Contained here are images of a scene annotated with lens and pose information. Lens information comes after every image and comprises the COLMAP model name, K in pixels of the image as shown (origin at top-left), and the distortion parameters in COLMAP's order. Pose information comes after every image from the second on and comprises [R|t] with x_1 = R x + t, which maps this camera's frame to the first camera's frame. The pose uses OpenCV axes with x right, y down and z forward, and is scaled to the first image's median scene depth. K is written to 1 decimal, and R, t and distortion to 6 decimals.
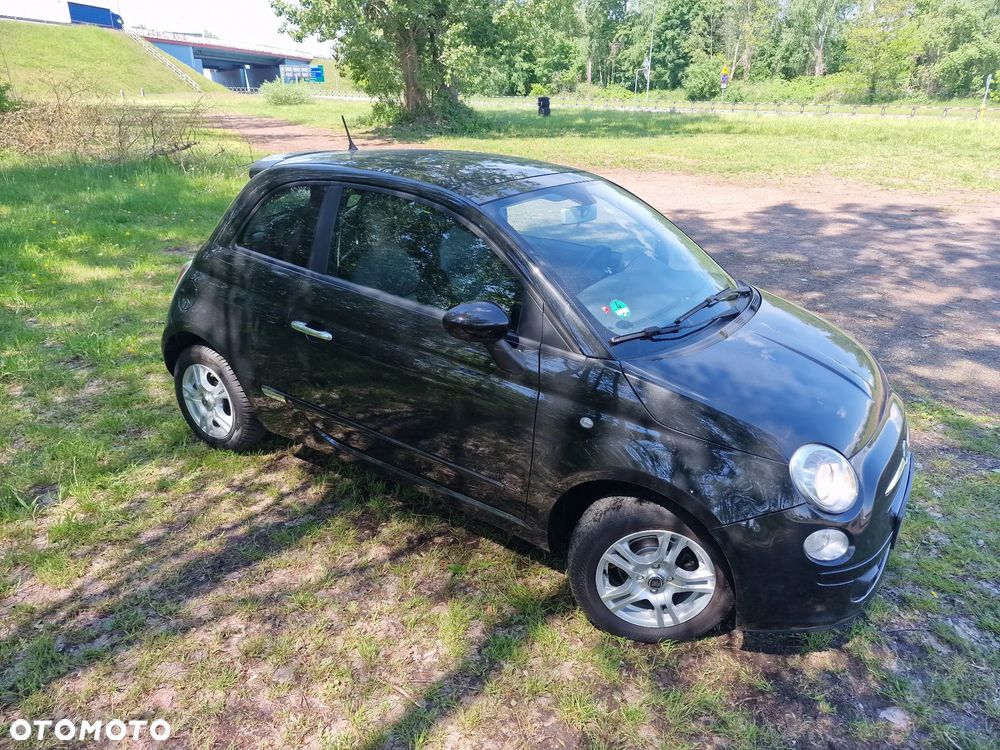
lens RADIAL K [[652.5, 0, 512.3], [0, 652.5, 365.2], [0, 0, 1]] dist [0.063727, -0.047308]
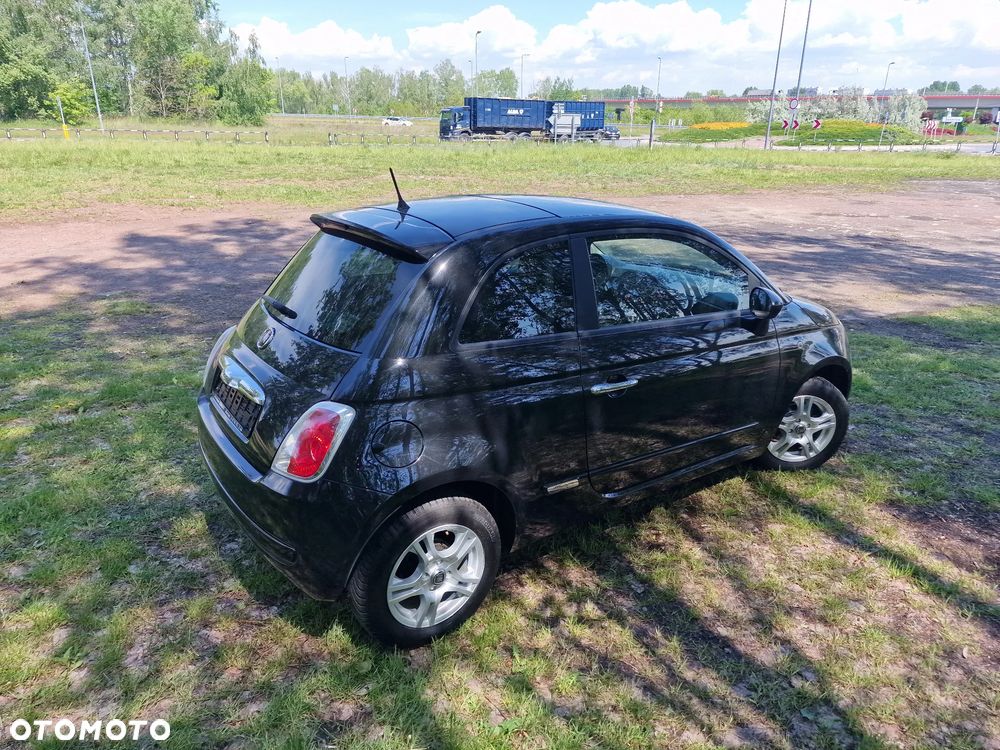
lens RADIAL K [[652.9, 0, 498.1], [0, 652.9, 374.2], [0, 0, 1]] dist [0.064347, -0.048829]
pose [[0.388762, -0.337608, 0.857255, -1.210367], [0.350422, 0.914700, 0.201316, -0.326161], [-0.852097, 0.222137, 0.473906, 0.702054]]
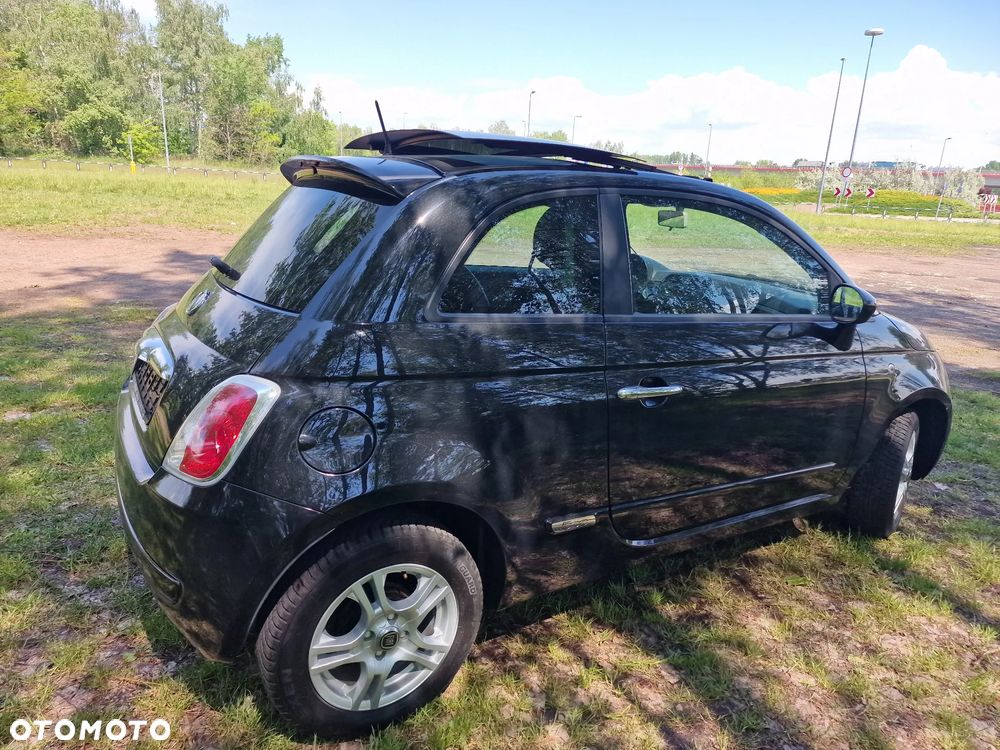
lens RADIAL K [[656.7, 0, 500.5], [0, 656.7, 373.8], [0, 0, 1]] dist [0.063964, -0.049466]
pose [[0.450352, -0.243830, 0.858912, -1.008274], [0.300916, 0.947157, 0.111102, -0.203173], [-0.840615, 0.208426, 0.499926, 0.790809]]
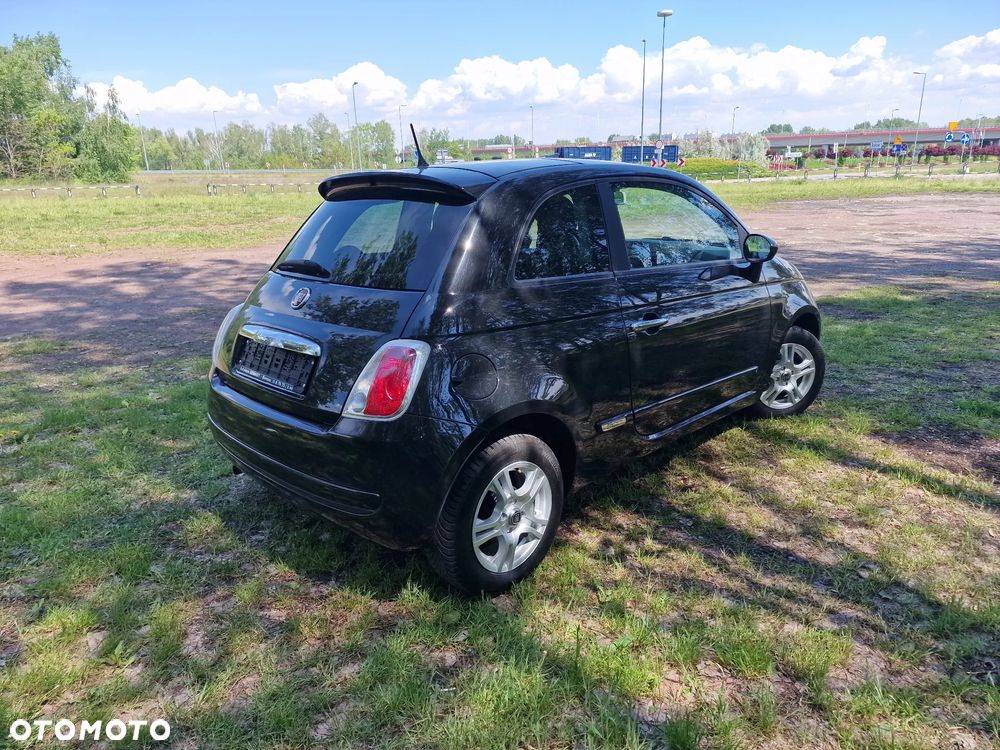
lens RADIAL K [[656.7, 0, 500.5], [0, 656.7, 373.8], [0, 0, 1]] dist [0.063964, -0.049466]
pose [[0.223042, -0.305495, 0.925702, -1.325839], [0.400446, 0.894513, 0.198718, -0.276542], [-0.888761, 0.326371, 0.321848, 0.924595]]
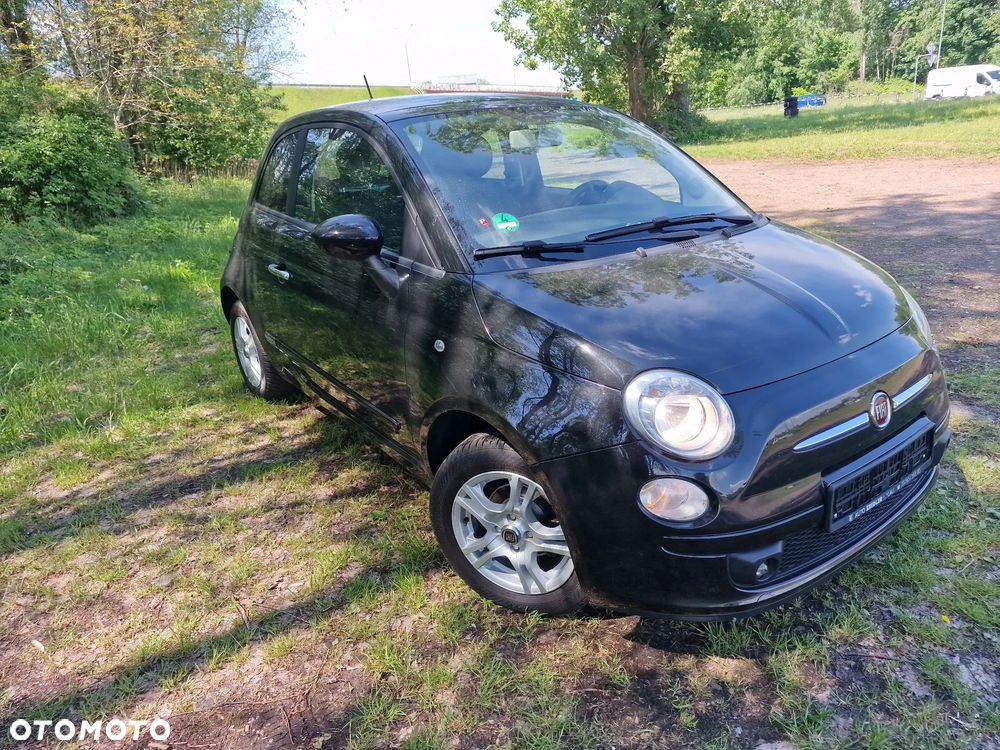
lens RADIAL K [[656.9, 0, 513.7], [0, 656.9, 372.4], [0, 0, 1]] dist [0.062202, -0.047693]
pose [[0.937535, 0.036538, -0.345966, 0.414520], [-0.044211, 0.998920, -0.014310, 0.106409], [0.345069, 0.028712, 0.938138, 0.160395]]
